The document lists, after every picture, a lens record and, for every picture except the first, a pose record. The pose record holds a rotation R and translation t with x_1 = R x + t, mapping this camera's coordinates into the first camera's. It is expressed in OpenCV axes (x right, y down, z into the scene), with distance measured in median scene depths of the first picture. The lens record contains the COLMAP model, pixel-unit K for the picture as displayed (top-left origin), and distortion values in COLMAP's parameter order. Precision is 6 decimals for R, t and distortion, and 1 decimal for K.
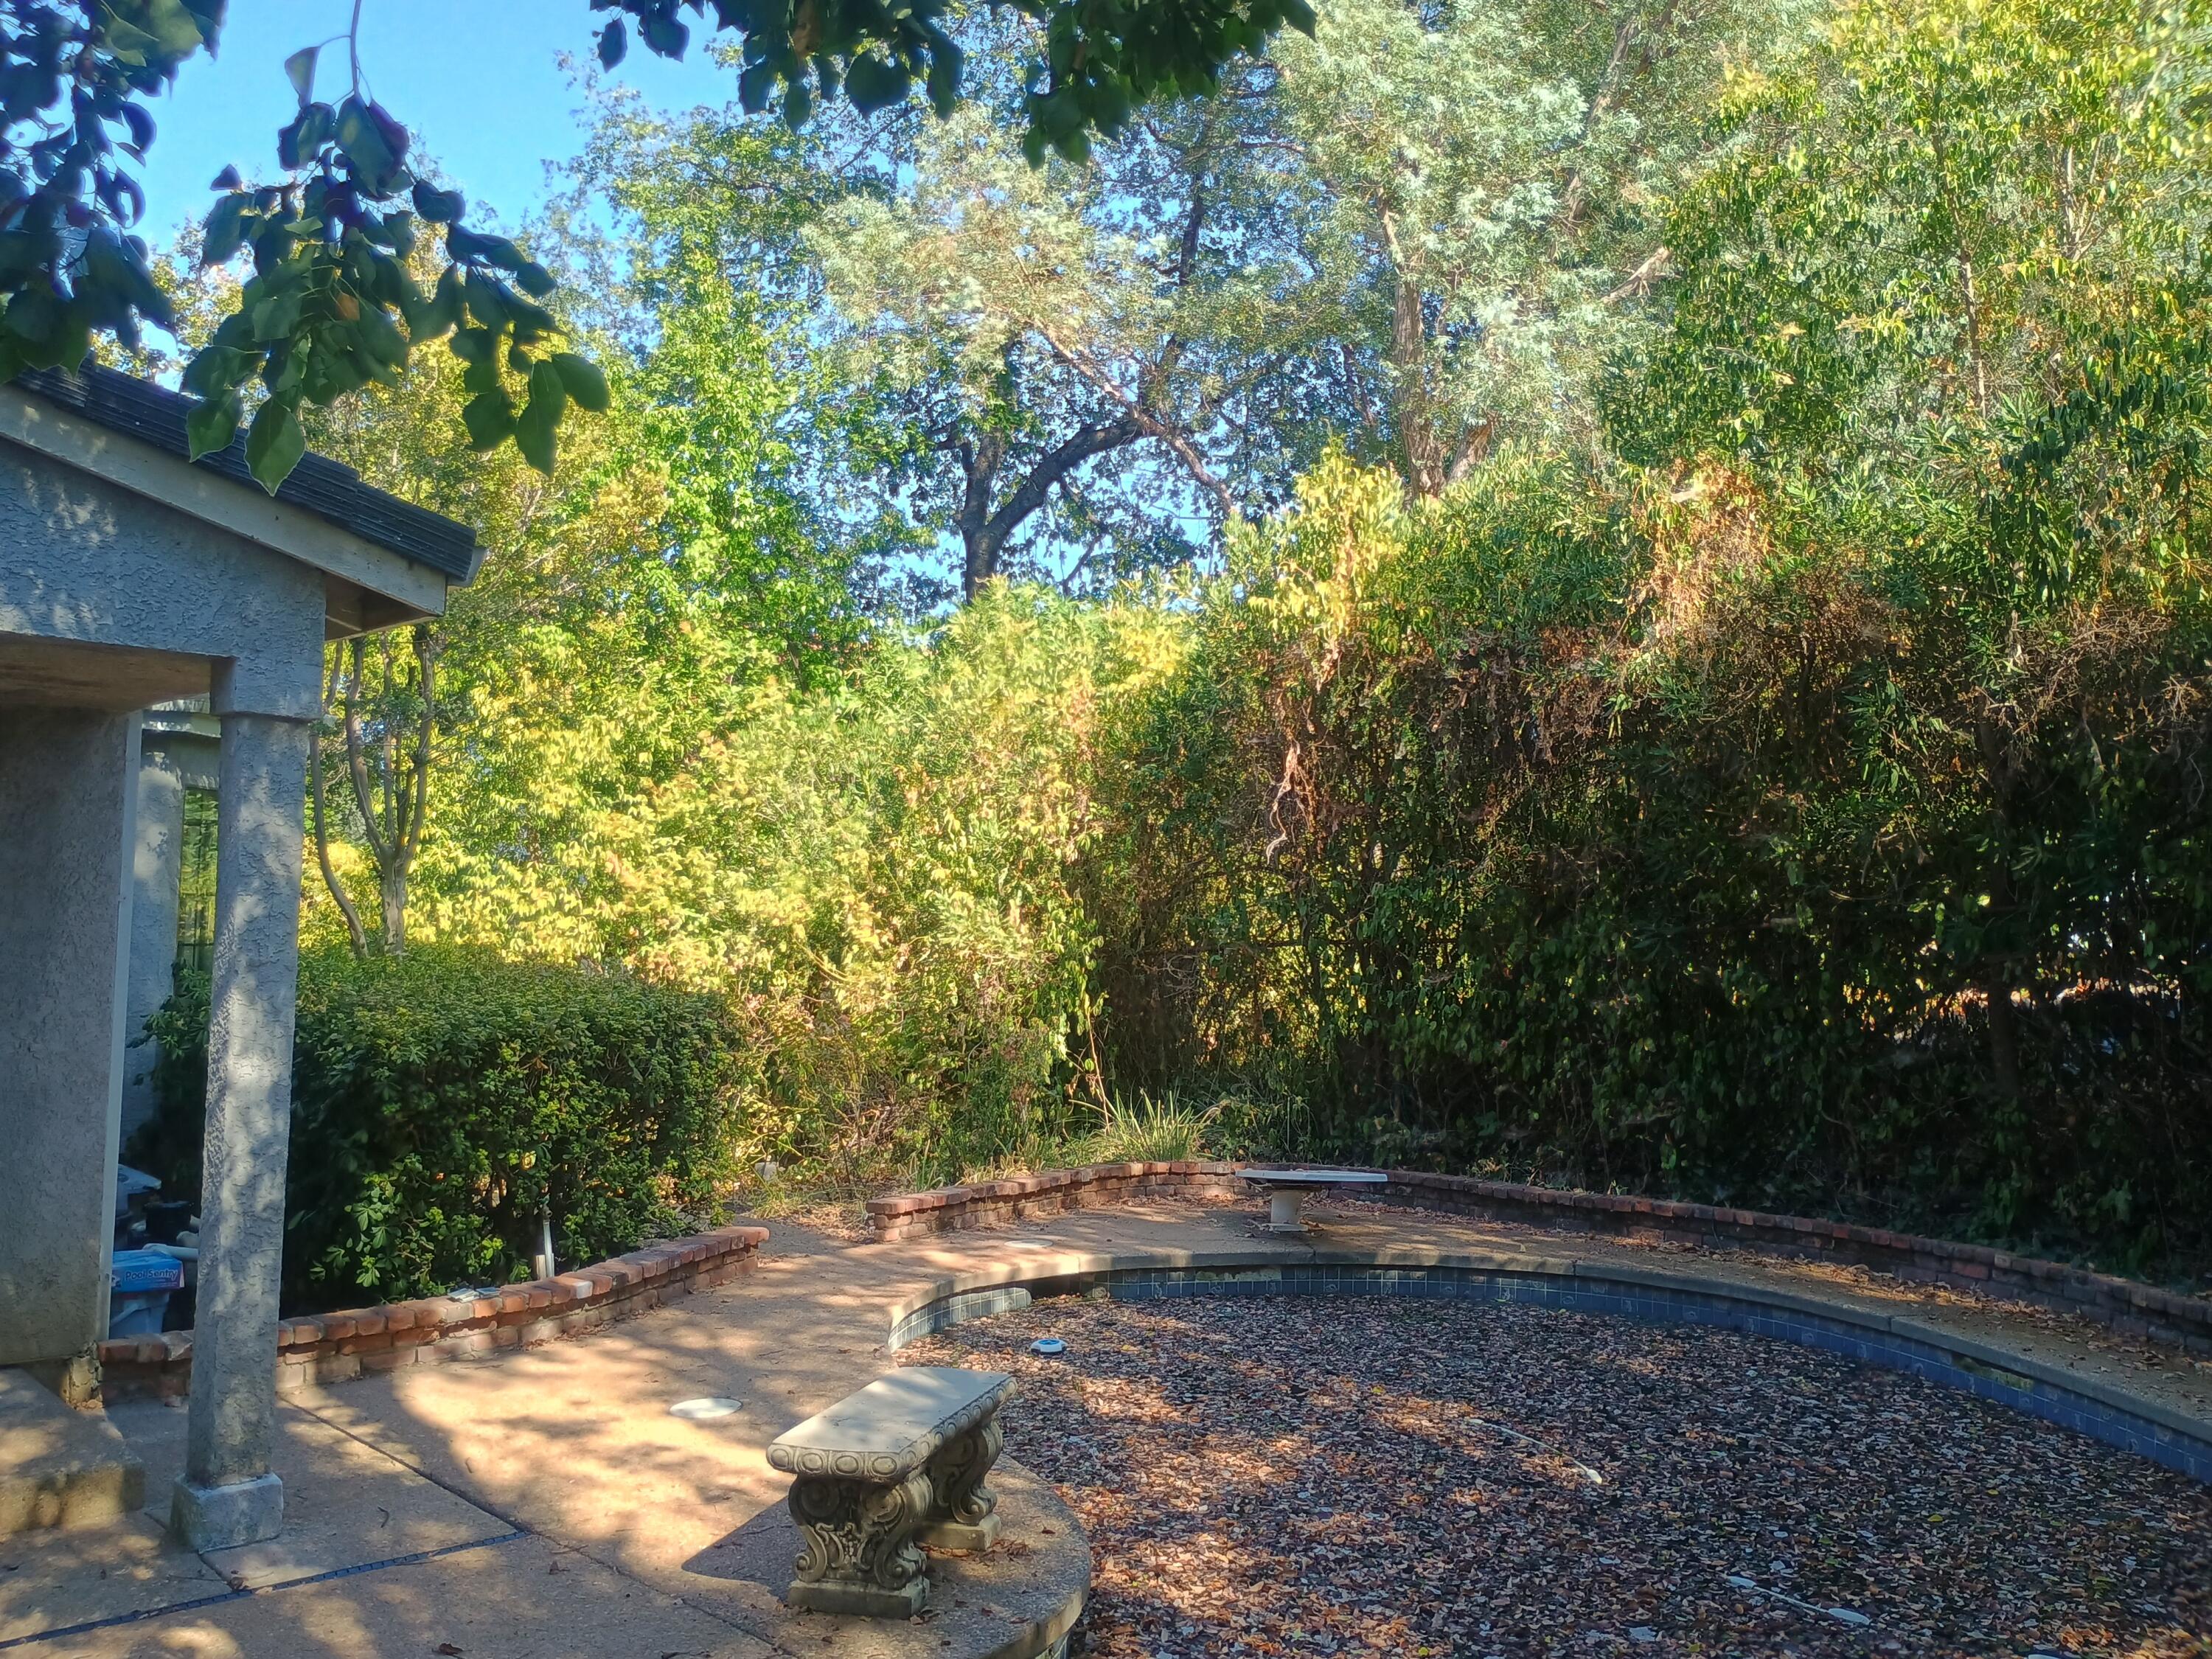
lens RADIAL K [[1904.7, 0, 1106.0], [0, 1904.7, 829.5], [0, 0, 1]] dist [0.067521, -0.083975]
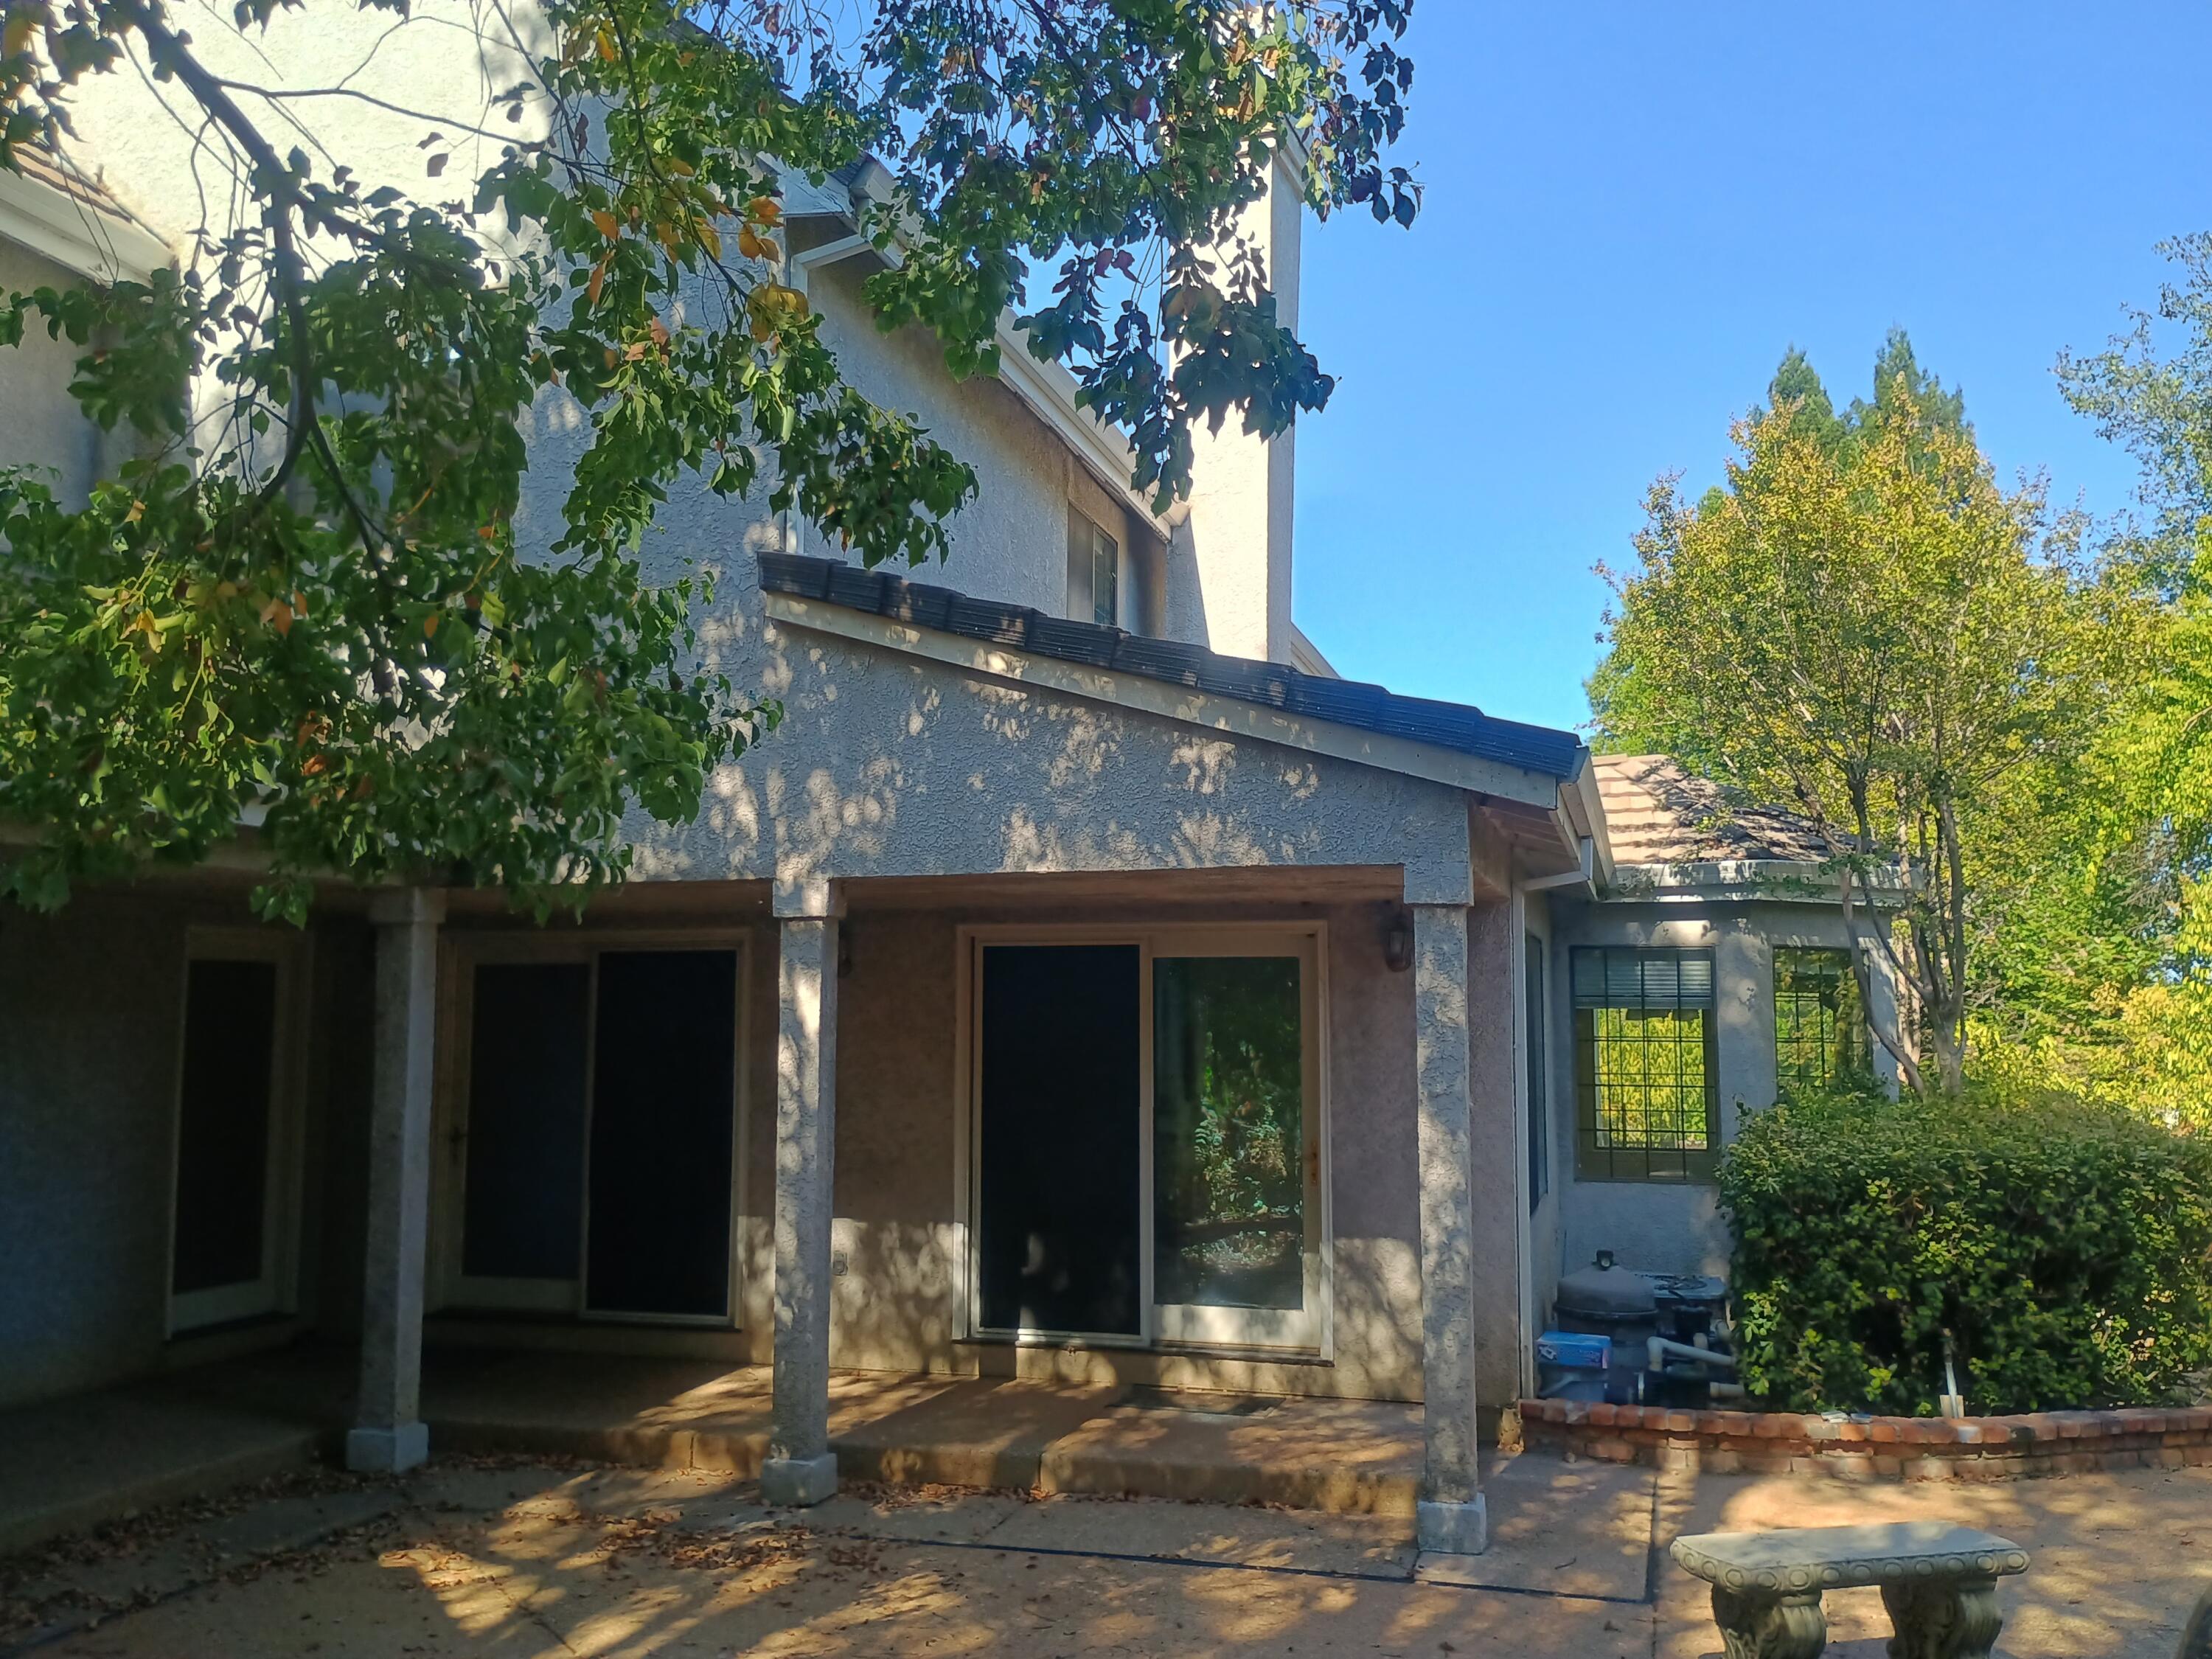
lens RADIAL K [[1945.4, 0, 1104.0], [0, 1945.4, 802.3], [0, 0, 1]] dist [-0.002463, -0.008737]
pose [[0.511706, -0.118609, -0.850934, 0.409466], [0.041295, 0.992676, -0.113533, 0.009453], [0.858168, 0.022956, 0.512856, 0.089464]]
